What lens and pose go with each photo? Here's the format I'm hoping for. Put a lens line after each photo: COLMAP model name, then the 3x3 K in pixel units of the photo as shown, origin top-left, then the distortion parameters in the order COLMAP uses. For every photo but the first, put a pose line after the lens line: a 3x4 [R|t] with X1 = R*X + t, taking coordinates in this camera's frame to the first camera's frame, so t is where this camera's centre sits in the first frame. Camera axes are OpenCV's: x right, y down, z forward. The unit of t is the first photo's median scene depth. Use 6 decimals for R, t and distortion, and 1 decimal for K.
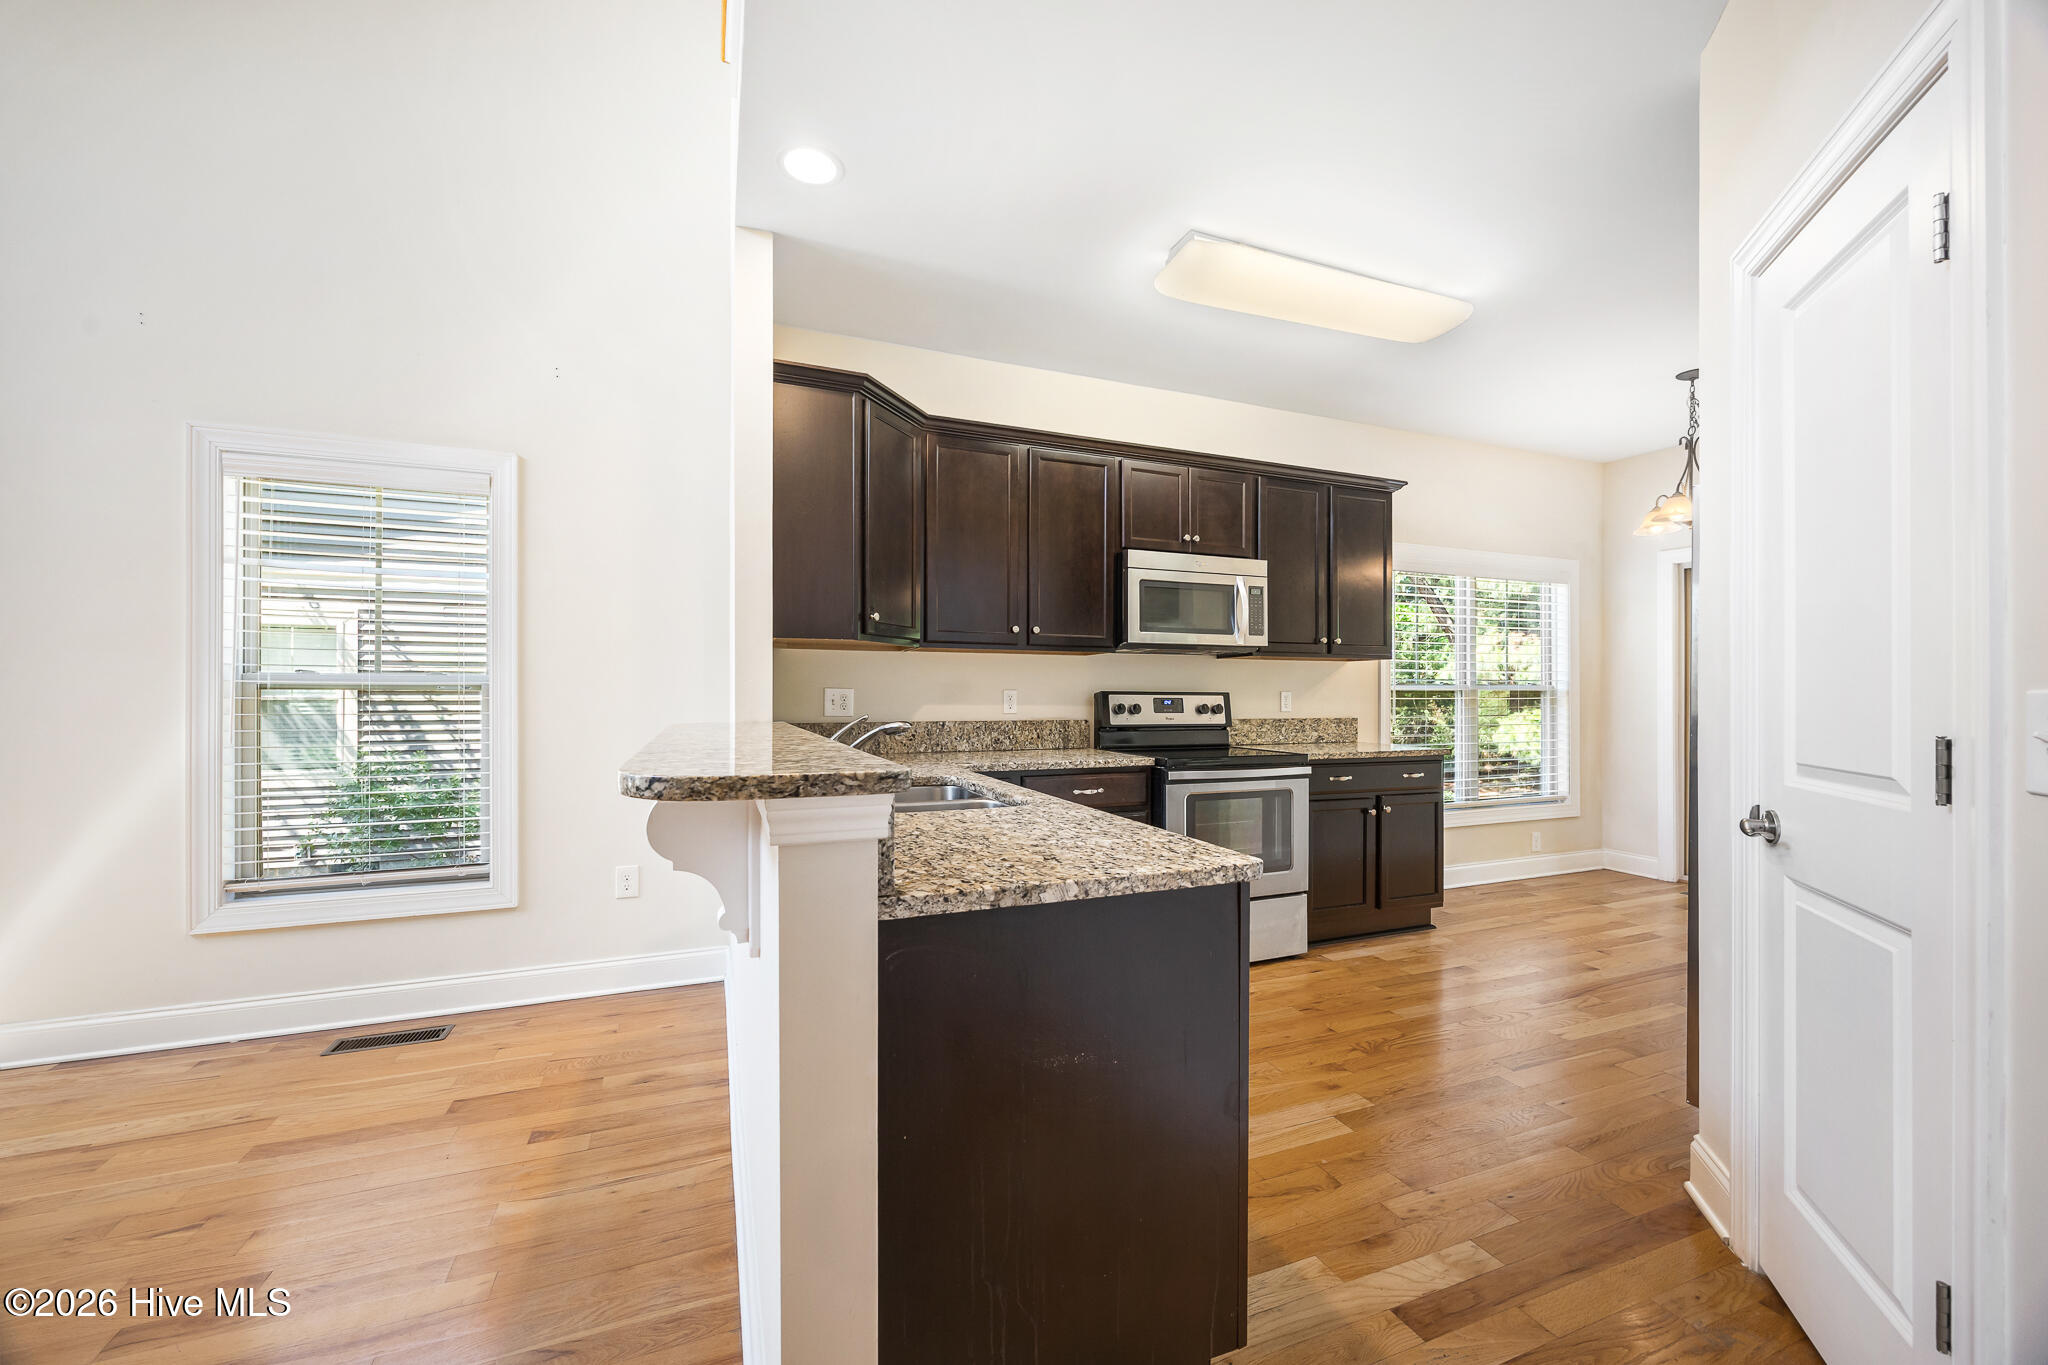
lens RADIAL K [[801.0, 0, 1013.7], [0, 801.0, 694.7], [0, 0, 1]] dist [-0.001452, -0.000128]
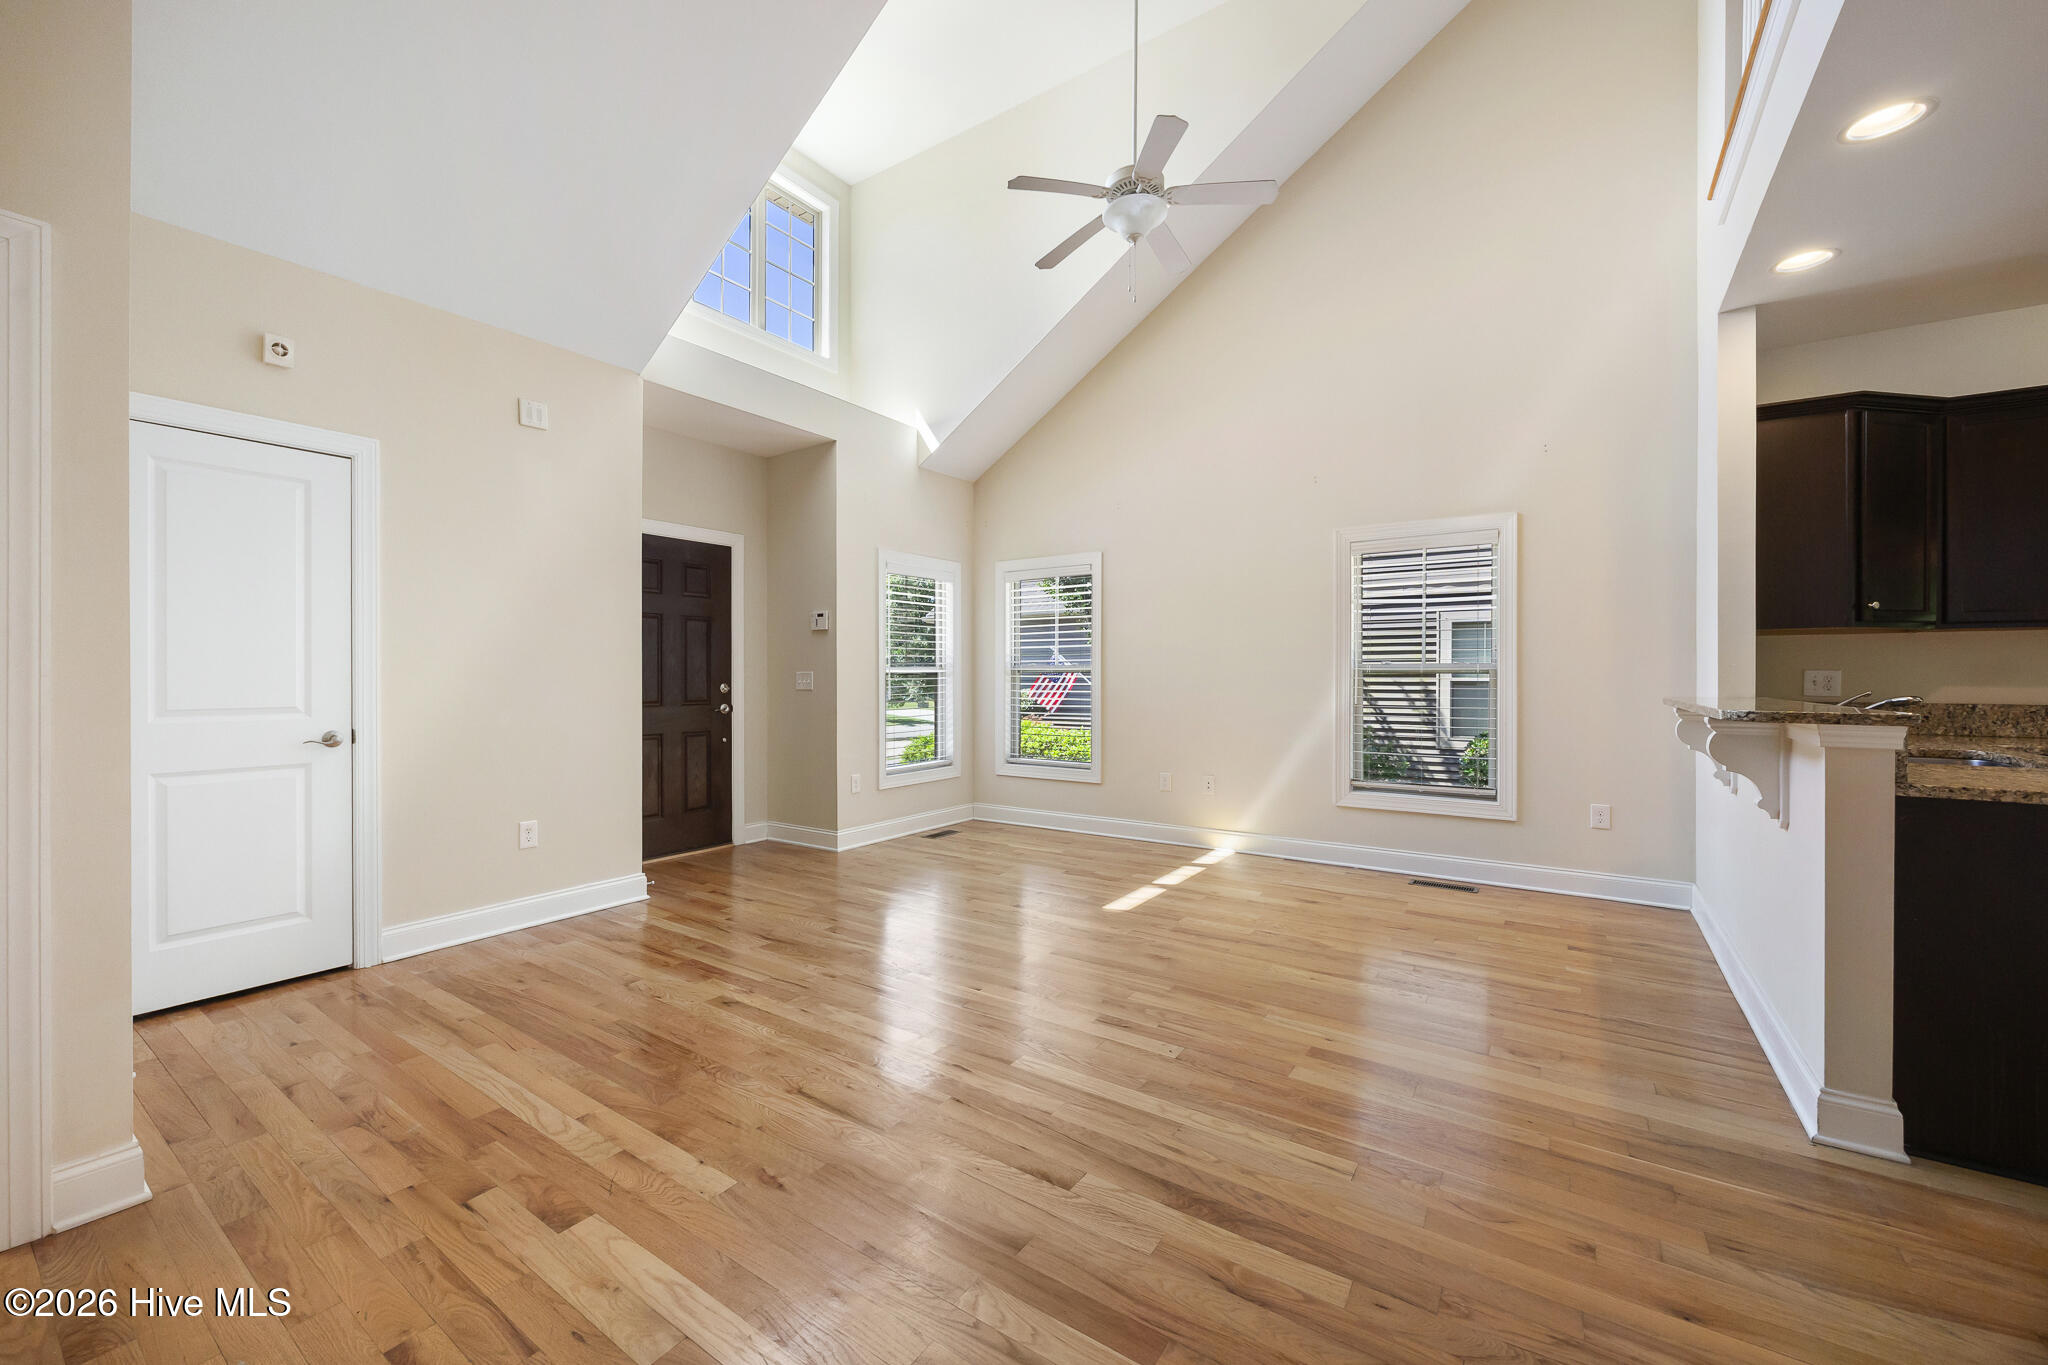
lens RADIAL K [[778.9, 0, 1023.3], [0, 778.9, 678.7], [0, 0, 1]] dist [-0.002433, -0.000483]
pose [[0.551147, 0.001977, -0.834406, 0.090349], [-0.000307, 0.999998, 0.002166, 0.002439], [0.834408, -0.000938, 0.551146, -0.695894]]
